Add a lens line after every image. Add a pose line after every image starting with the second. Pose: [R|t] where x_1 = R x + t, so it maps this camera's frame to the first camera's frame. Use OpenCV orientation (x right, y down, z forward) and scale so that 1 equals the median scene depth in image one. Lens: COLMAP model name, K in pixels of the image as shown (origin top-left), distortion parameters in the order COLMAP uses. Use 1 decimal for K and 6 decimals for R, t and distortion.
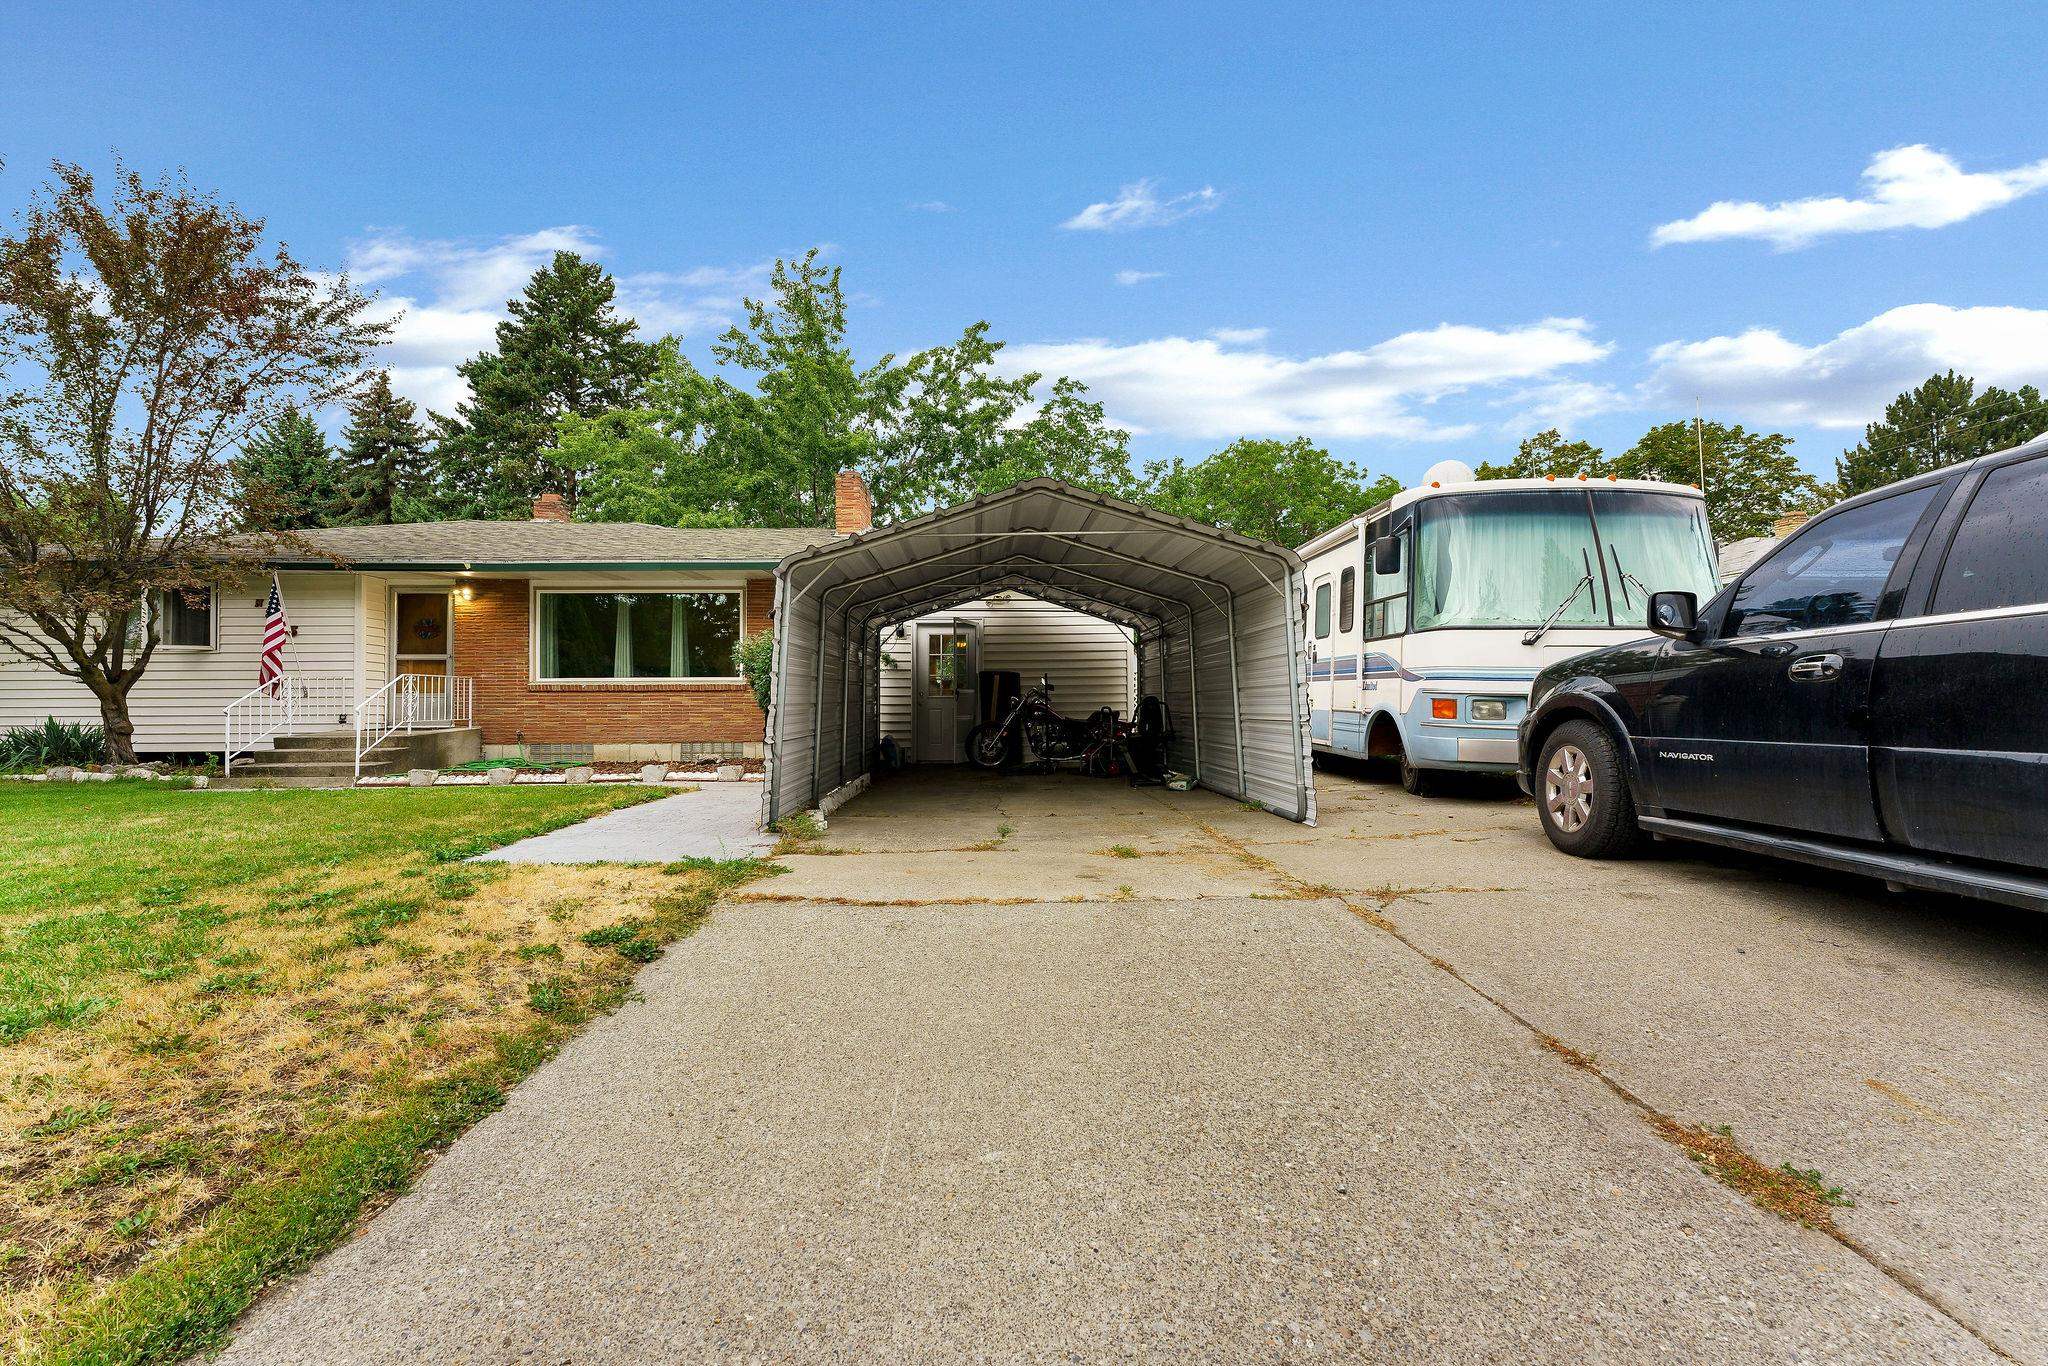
lens RADIAL K [[825.8, 0, 1024.0], [0, 825.8, 683.0], [0, 0, 1]] dist [-0.000565, -0.000197]
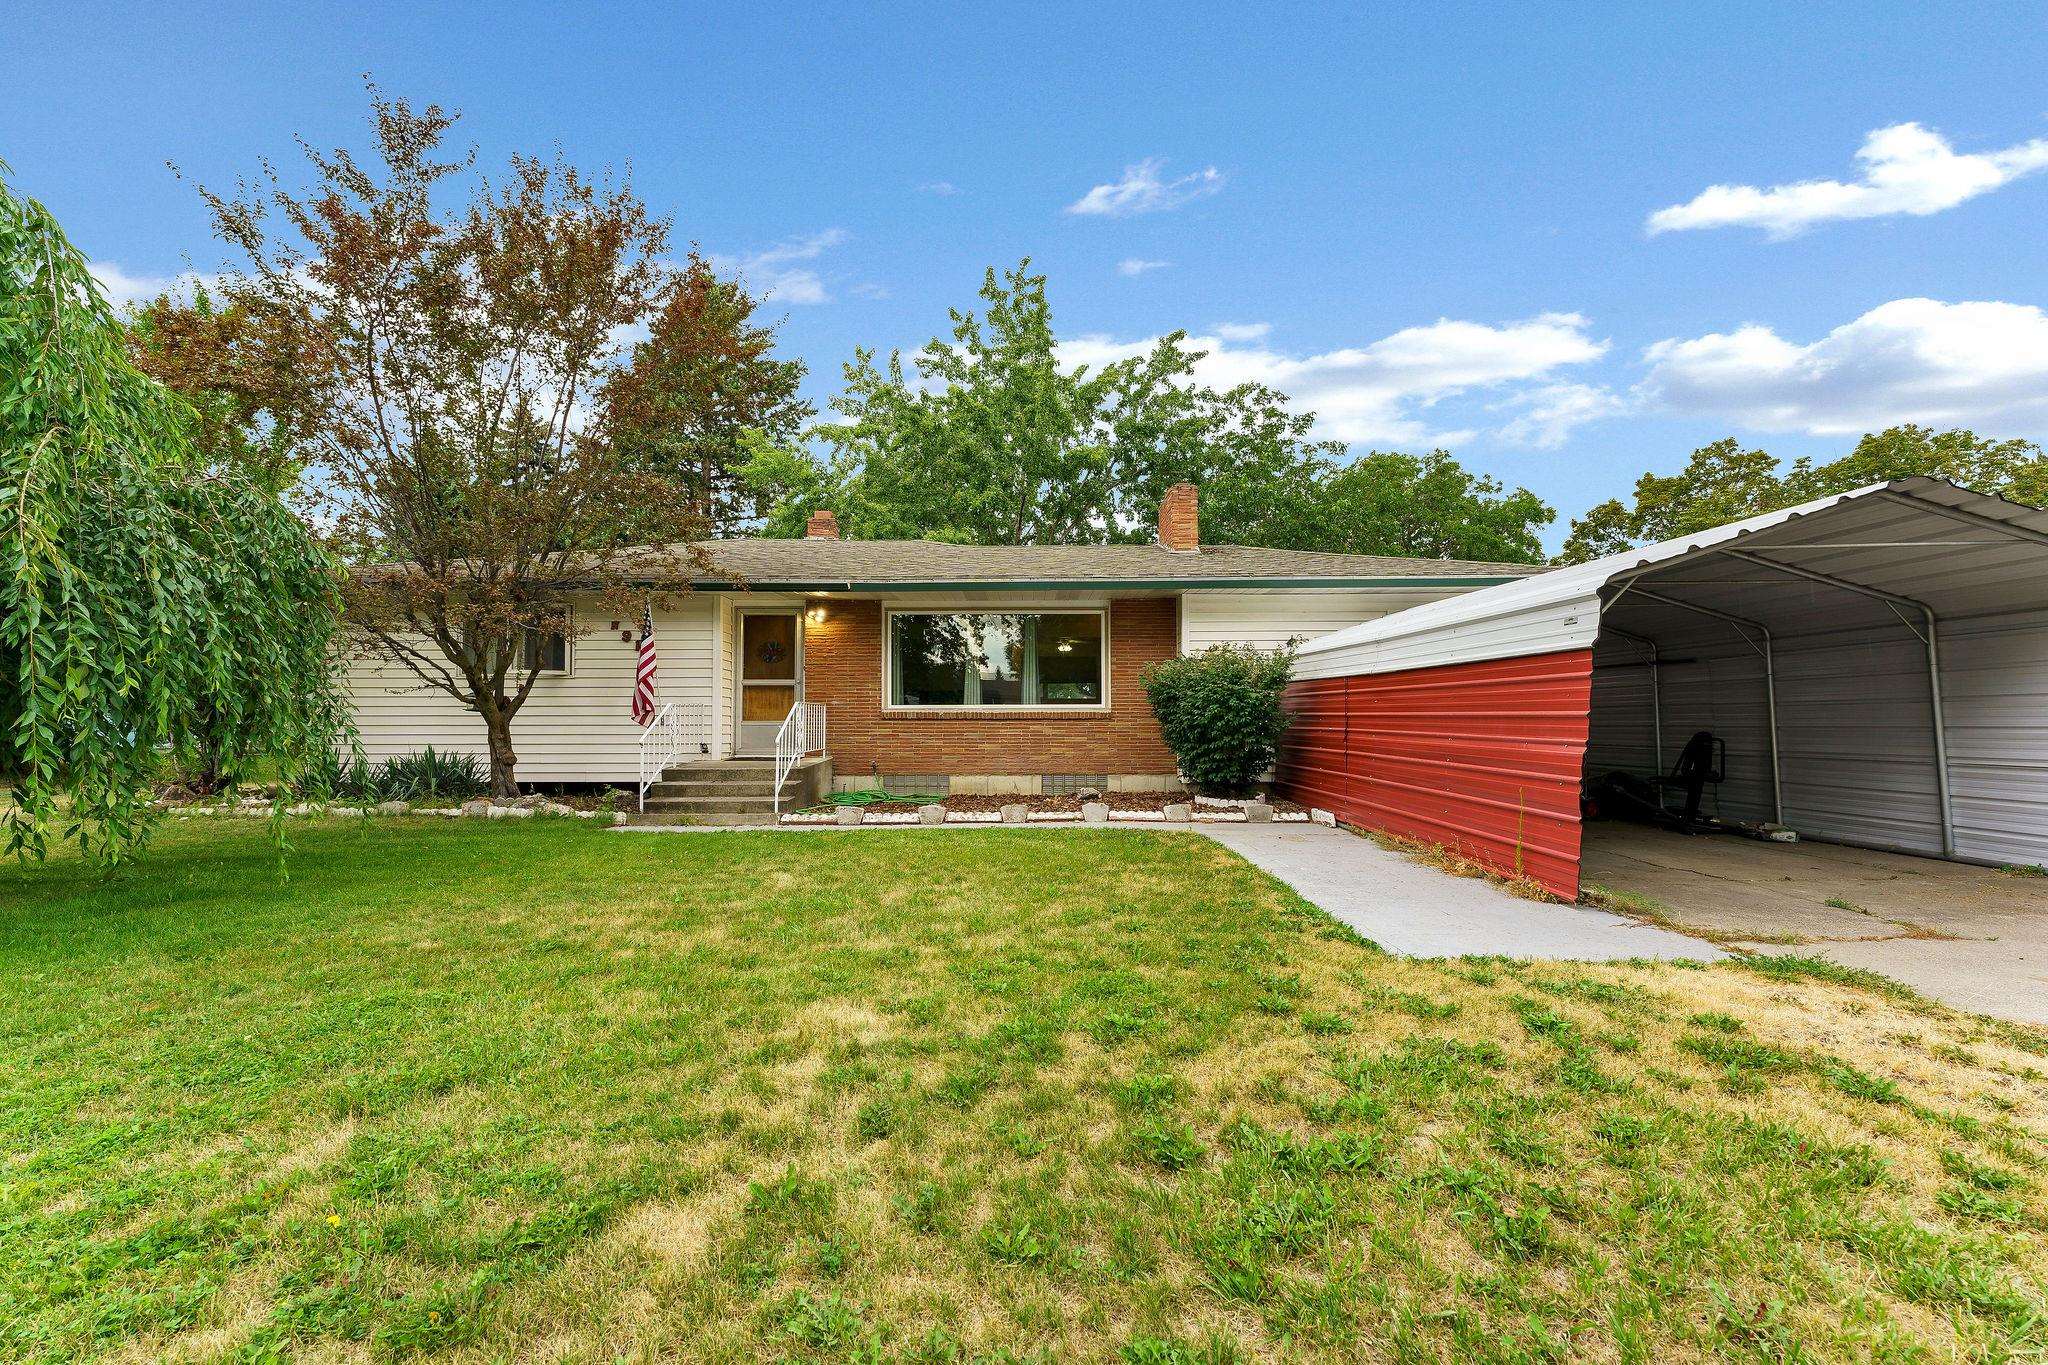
lens RADIAL K [[829.2, 0, 1021.5], [0, 829.2, 692.4], [0, 0, 1]] dist [-0.000776, -0.000080]
pose [[0.999045, 0.002660, -0.043606, -0.398855], [-0.003137, 0.999936, -0.010862, -0.010331], [0.043574, 0.010988, 0.998990, 0.065663]]
